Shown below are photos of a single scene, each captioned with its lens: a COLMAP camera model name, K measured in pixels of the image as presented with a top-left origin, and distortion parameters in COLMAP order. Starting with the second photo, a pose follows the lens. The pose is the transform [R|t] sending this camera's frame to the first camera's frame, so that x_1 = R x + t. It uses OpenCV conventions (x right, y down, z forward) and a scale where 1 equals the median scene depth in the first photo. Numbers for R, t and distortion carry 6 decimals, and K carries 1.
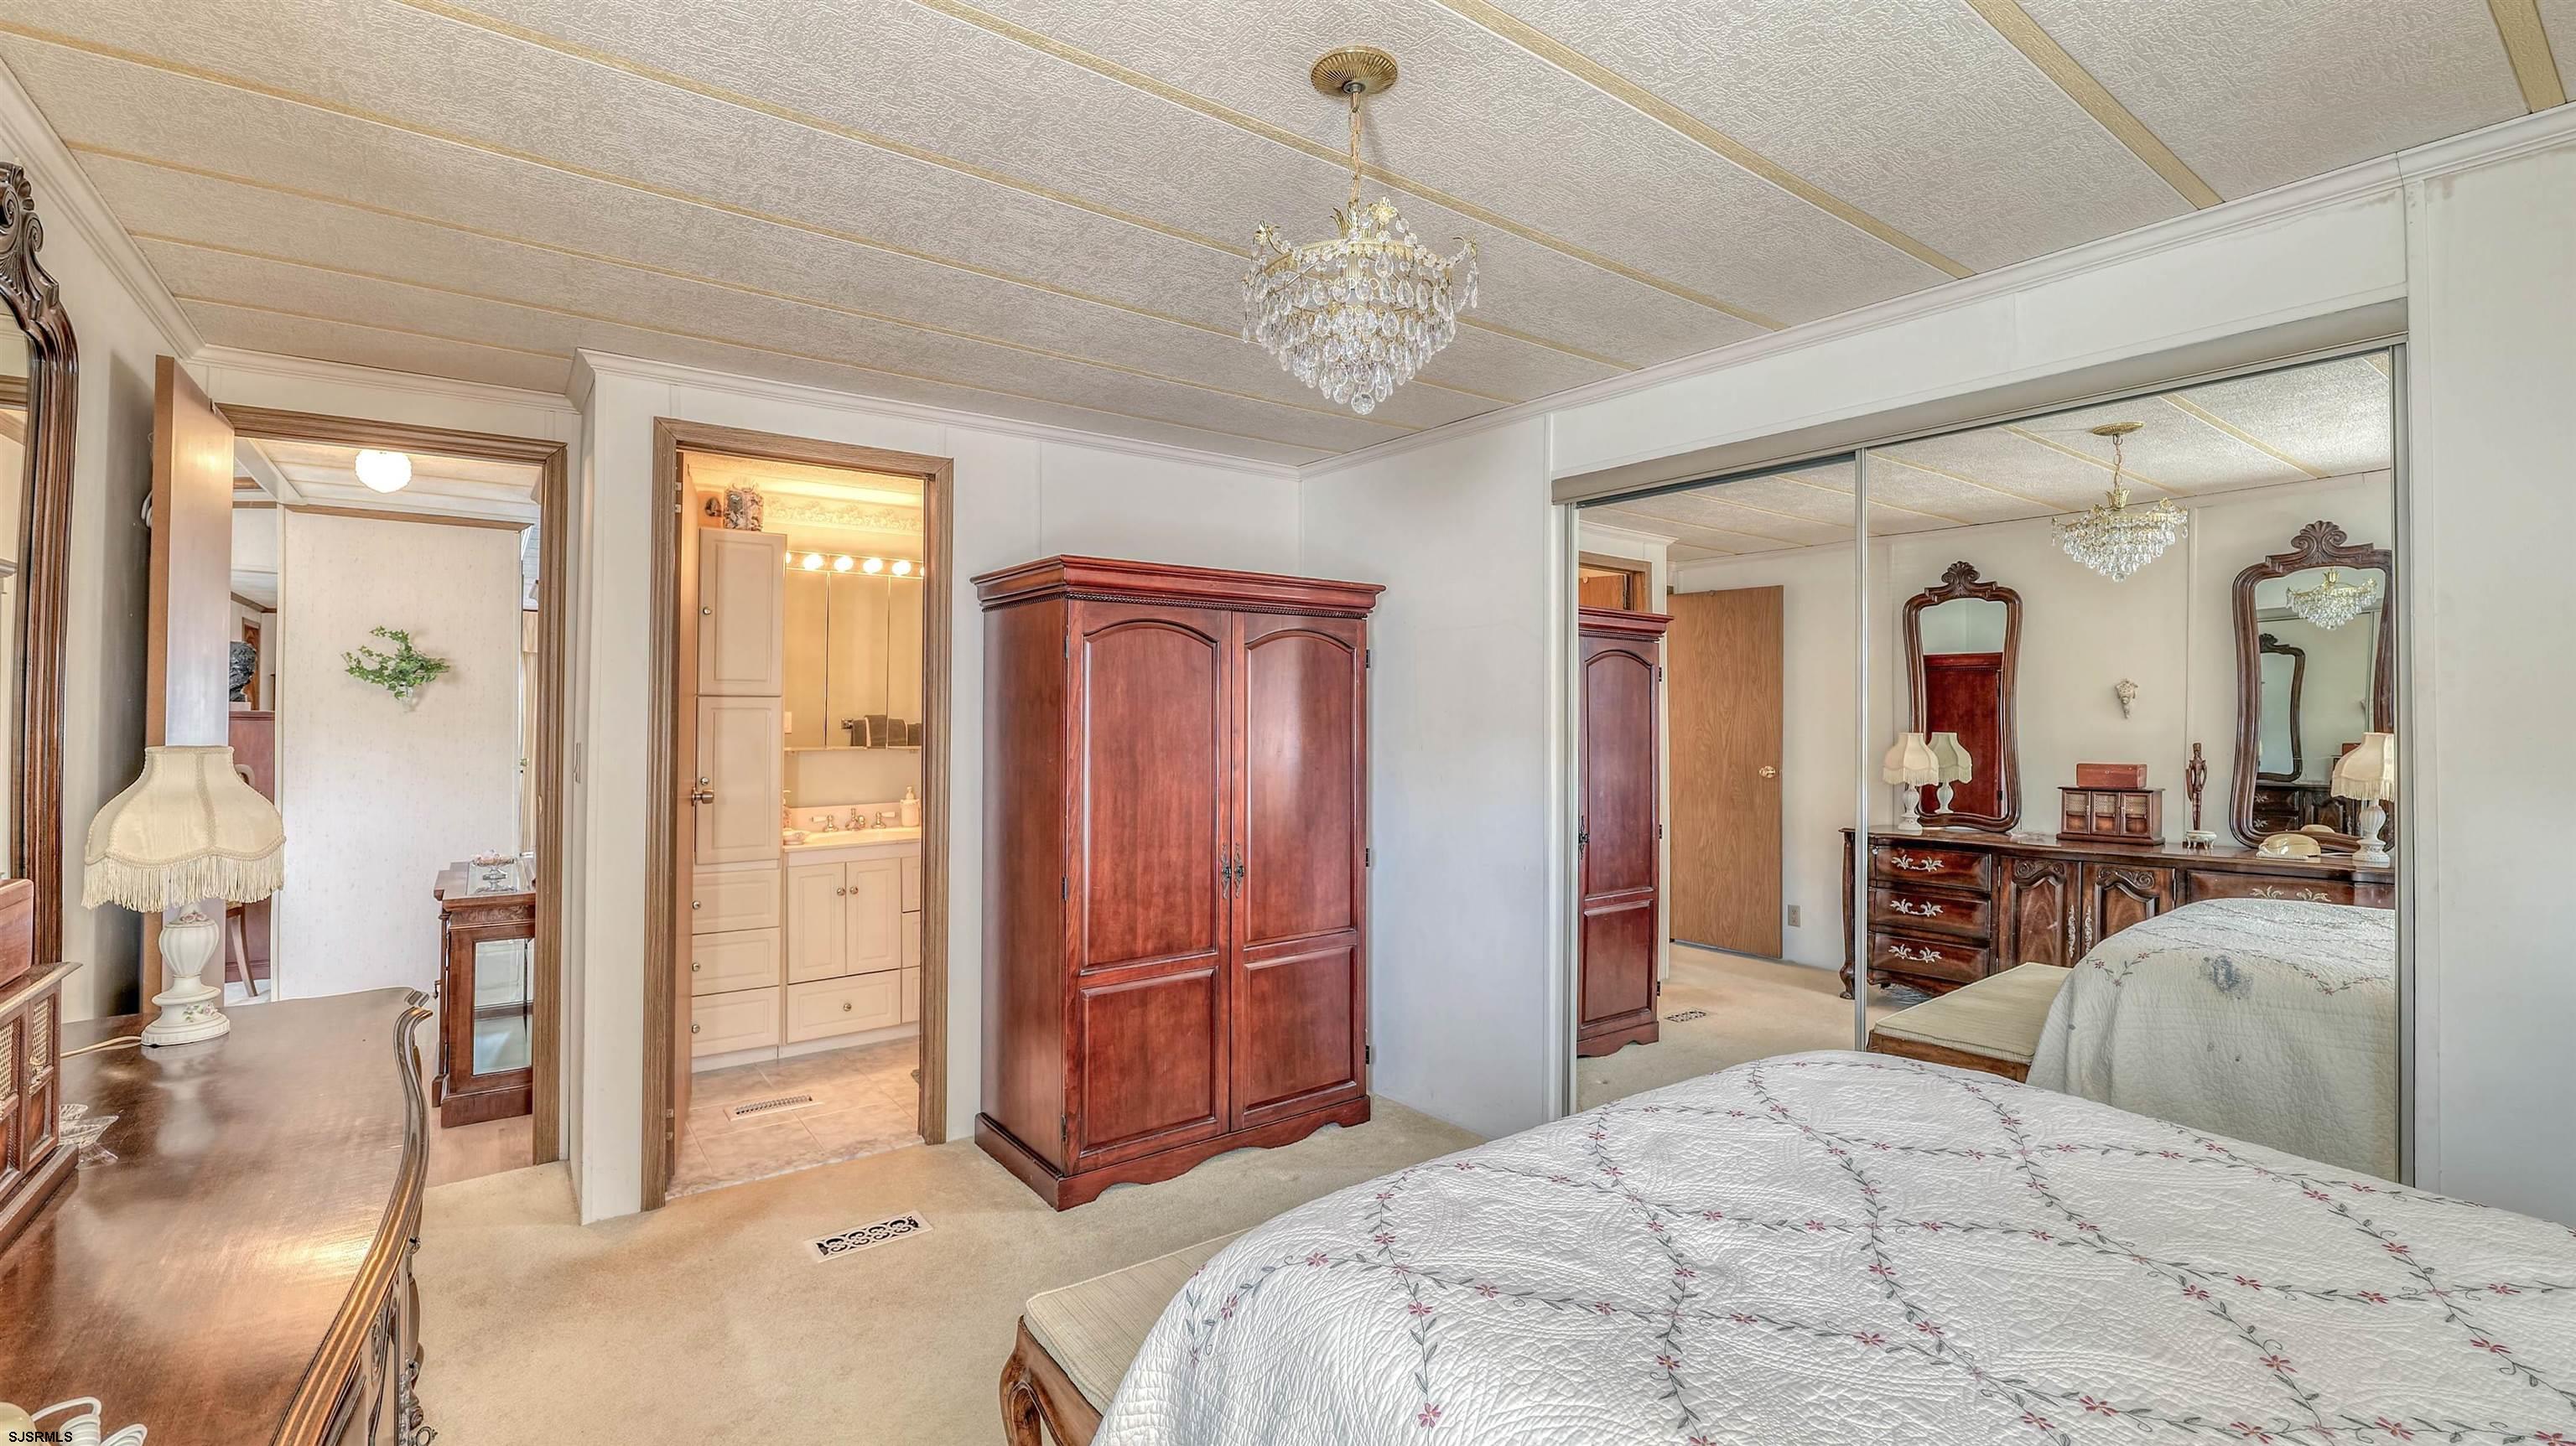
lens RADIAL K [[1043.0, 0, 1277.2], [0, 1043.0, 718.6], [0, 0, 1]] dist [-0.012026, 0.000136]
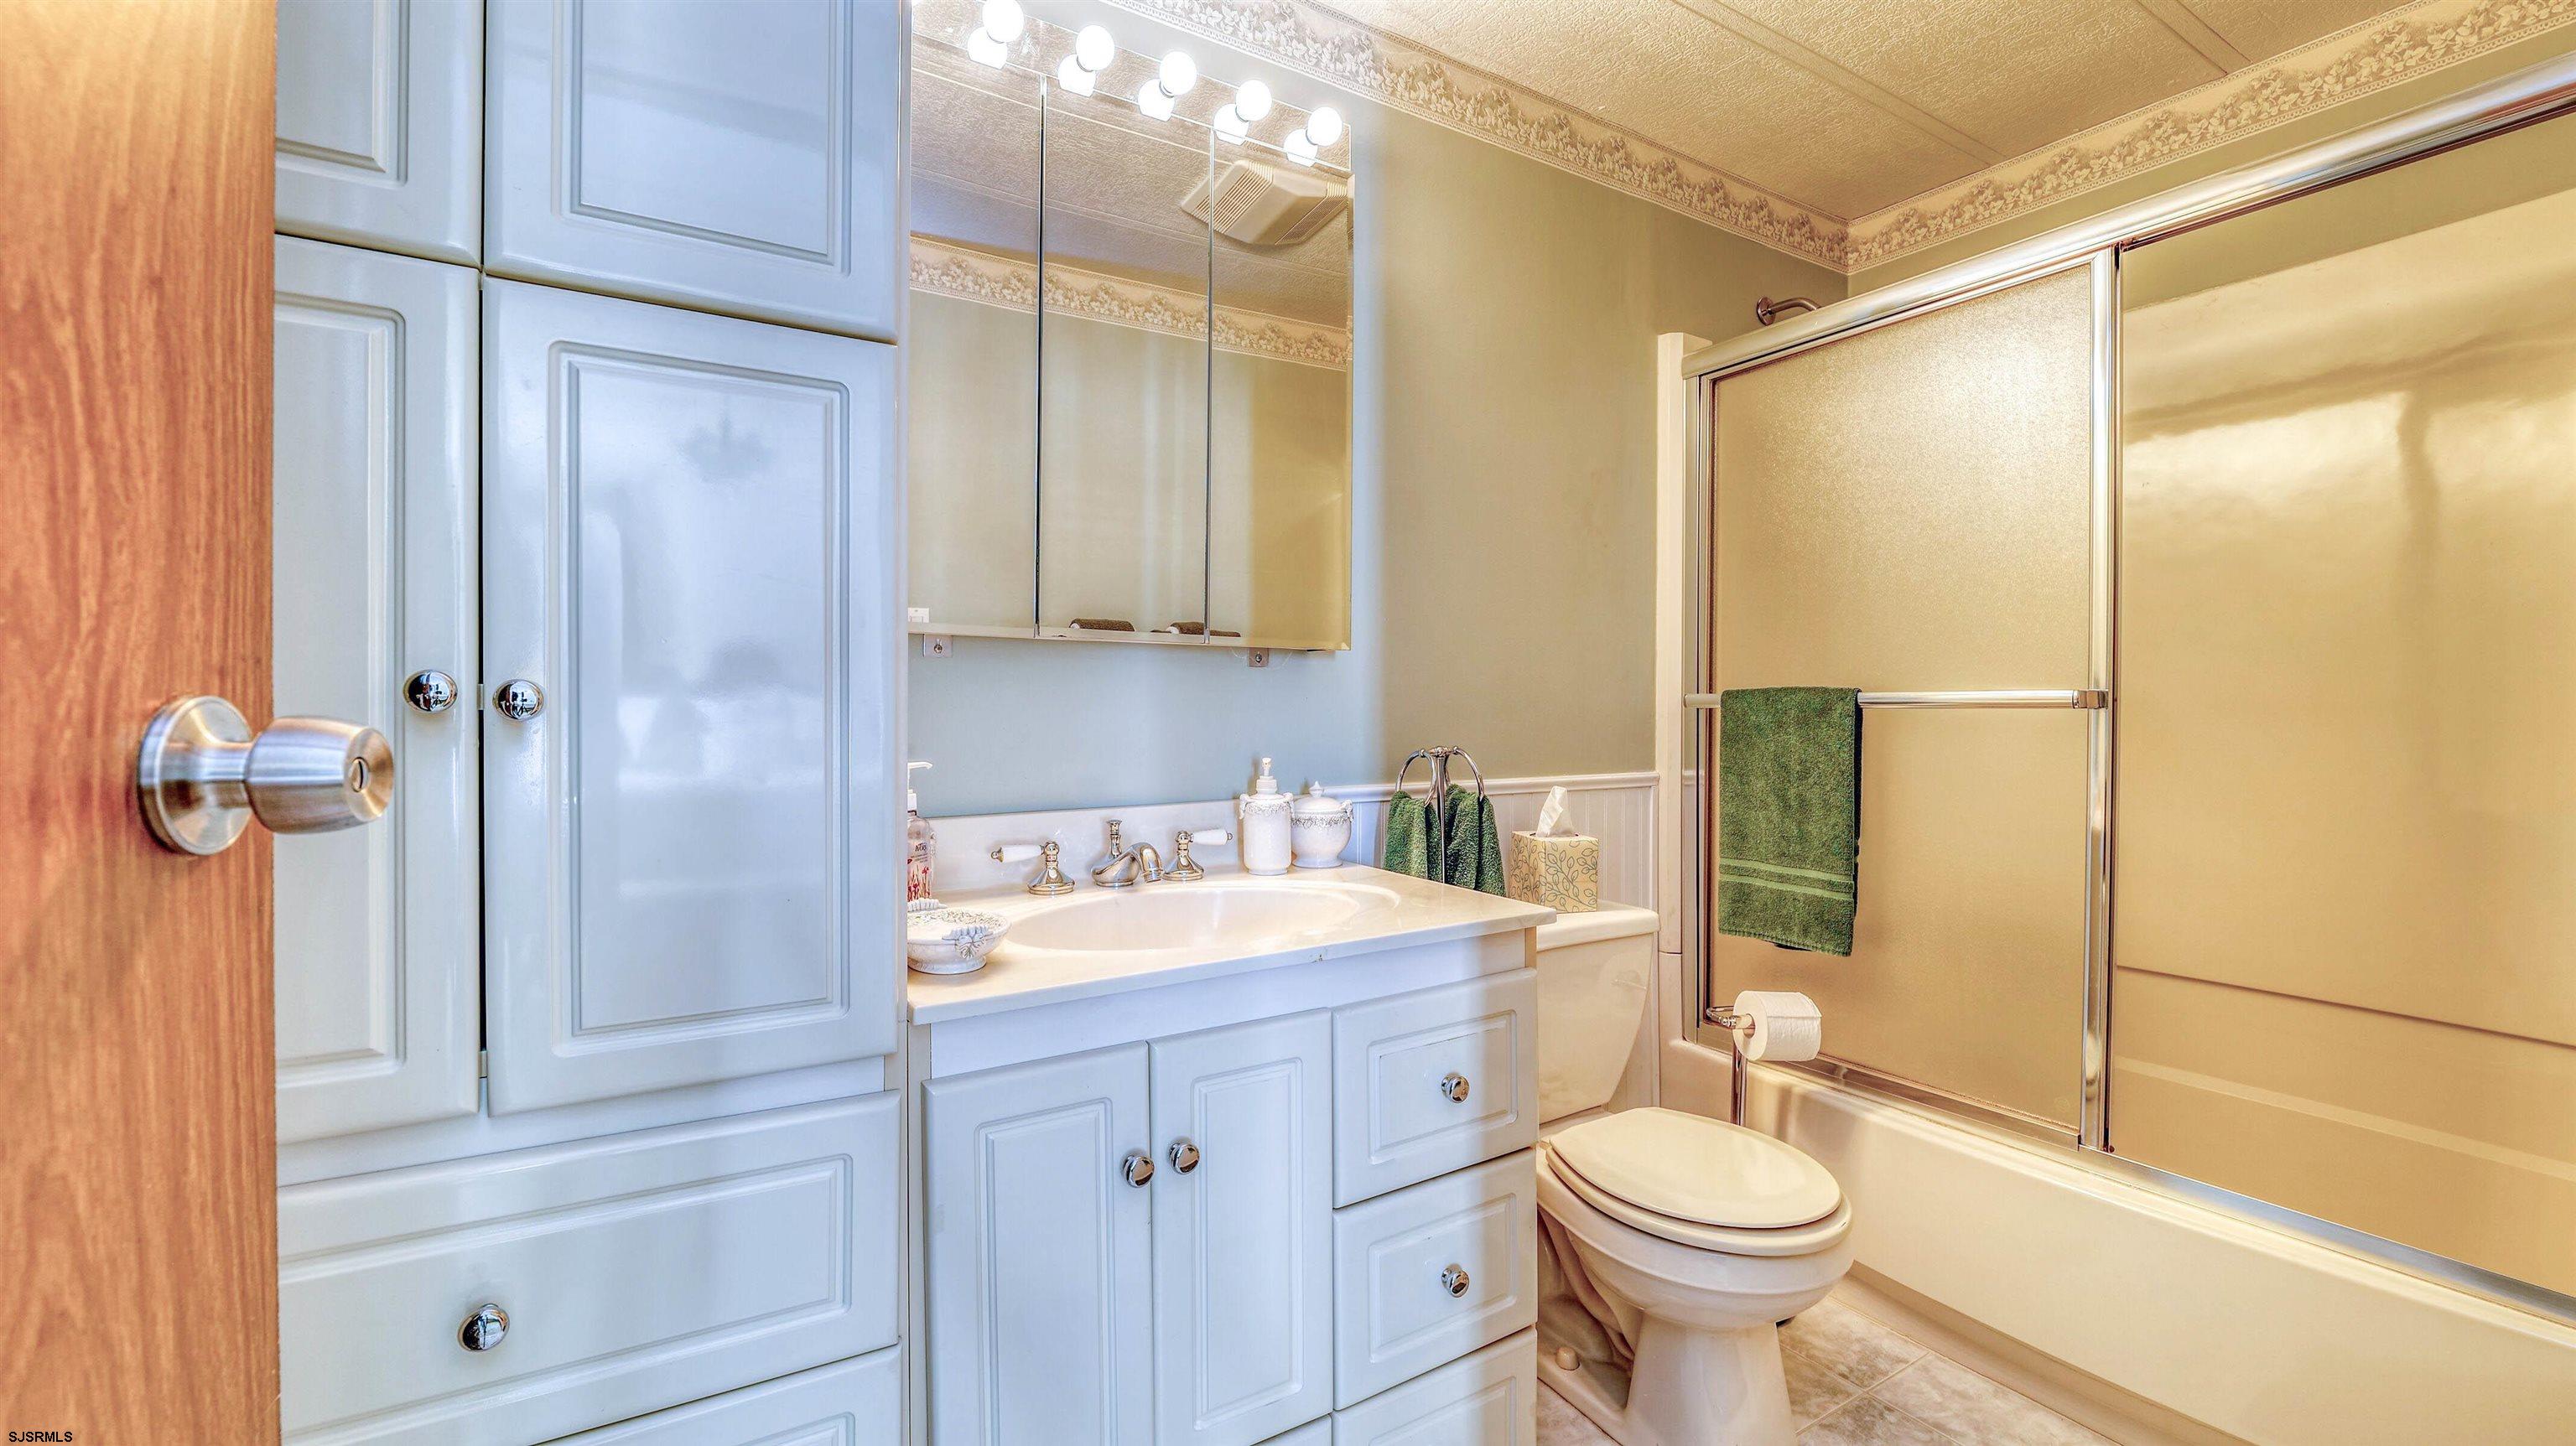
lens RADIAL K [[1043.0, 0, 1277.2], [0, 1043.0, 718.6], [0, 0, 1]] dist [-0.012026, 0.000136]
pose [[0.996741, 0.008846, -0.080180, -0.336308], [-0.007866, 0.999890, 0.012535, 0.051582], [0.080282, -0.011864, 0.996702, 0.694645]]
